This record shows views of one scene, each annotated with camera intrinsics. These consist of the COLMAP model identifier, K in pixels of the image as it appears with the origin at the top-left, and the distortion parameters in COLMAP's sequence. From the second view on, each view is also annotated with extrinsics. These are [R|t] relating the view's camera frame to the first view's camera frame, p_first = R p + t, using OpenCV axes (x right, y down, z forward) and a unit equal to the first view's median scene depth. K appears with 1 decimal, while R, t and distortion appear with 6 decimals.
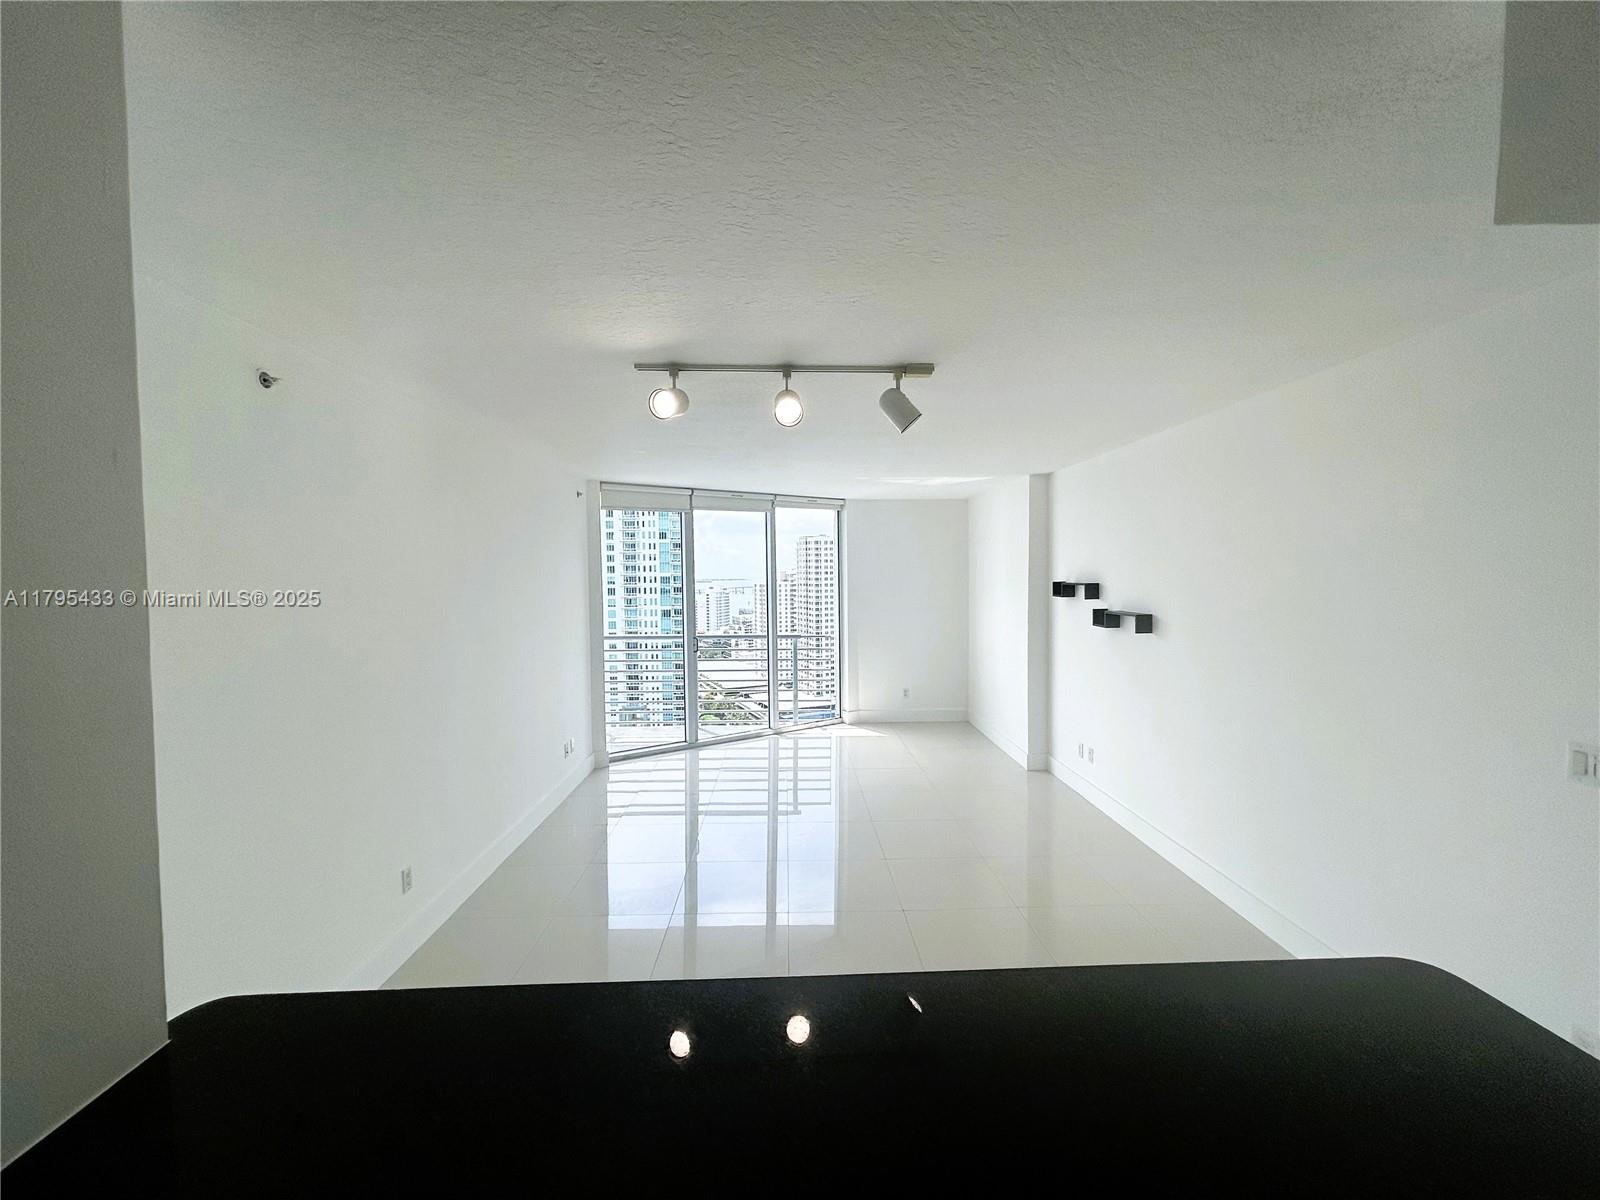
lens RADIAL K [[637.3, 0, 804.6], [0, 637.3, 594.6], [0, 0, 1]] dist [-0.002840, 0.000447]
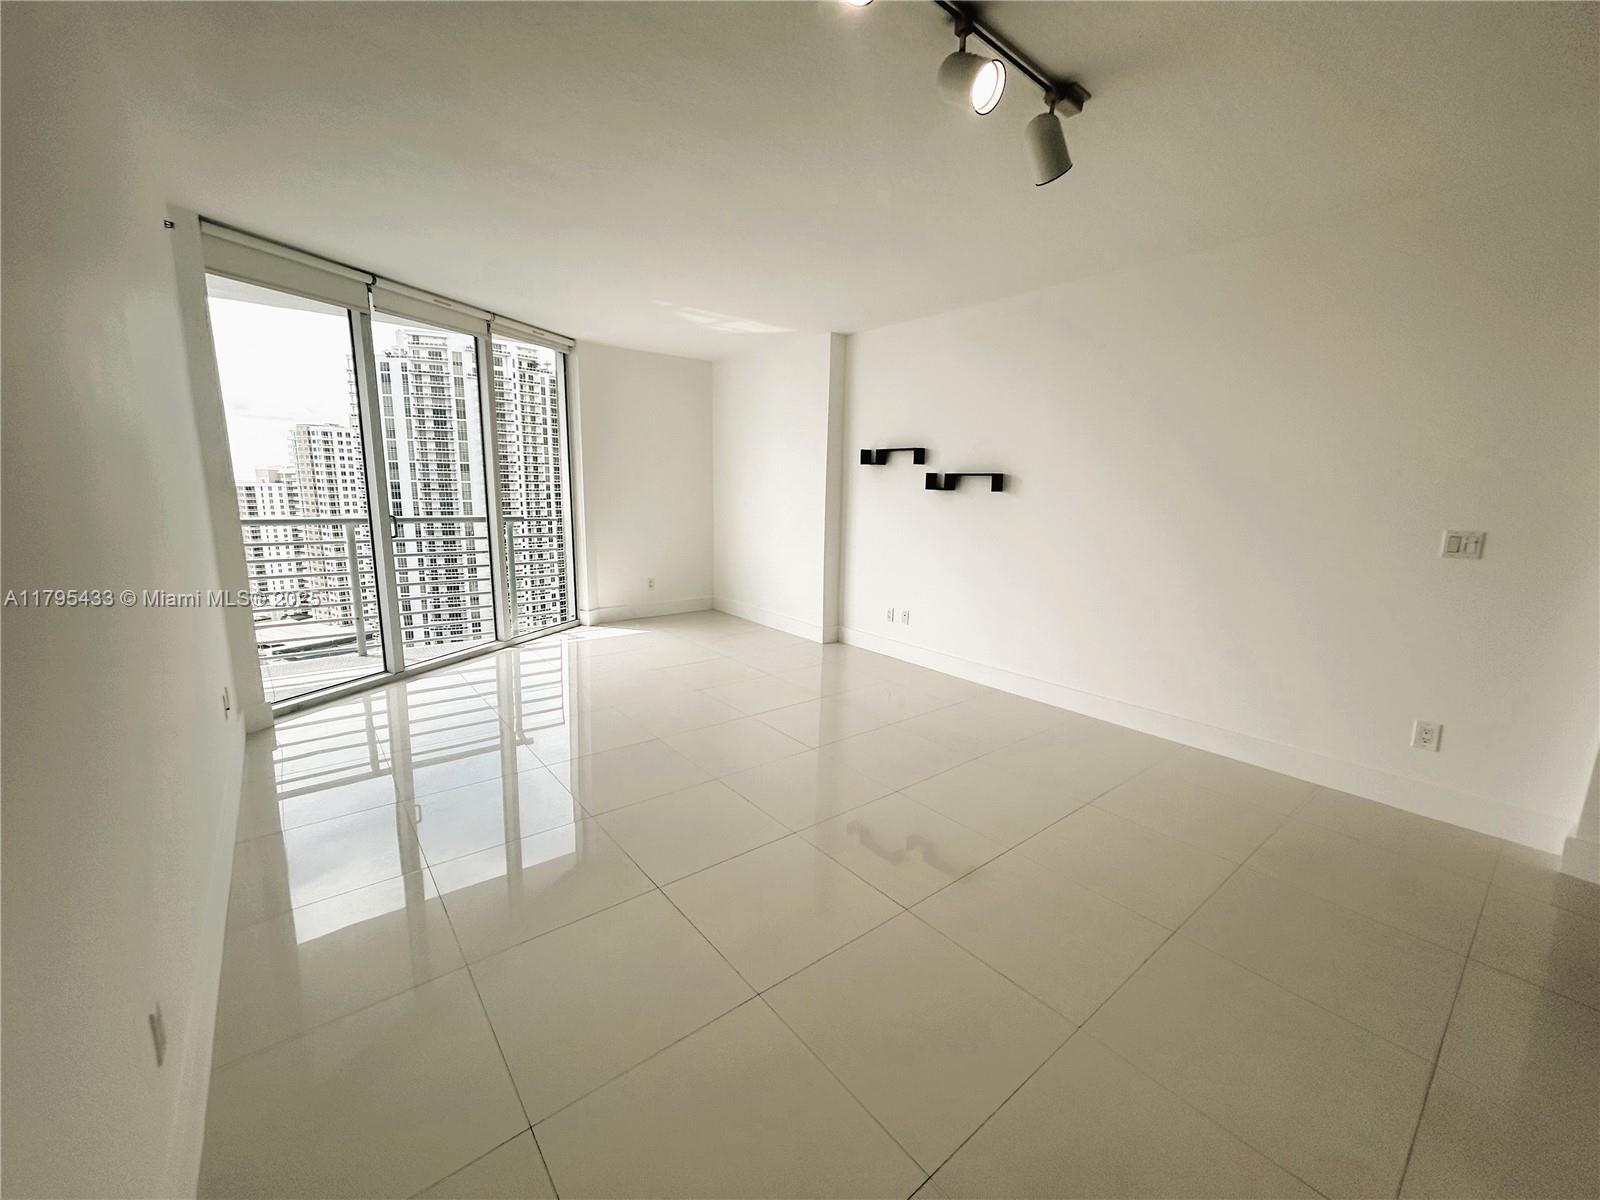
lens RADIAL K [[637.3, 0, 791.7], [0, 637.3, 602.7], [0, 0, 1]] dist [-0.002840, 0.000447]
pose [[0.799585, -0.085592, 0.594423, -0.214414], [-0.007237, 0.988346, 0.152049, 0.046940], [-0.600510, -0.125878, 0.789647, 0.193585]]
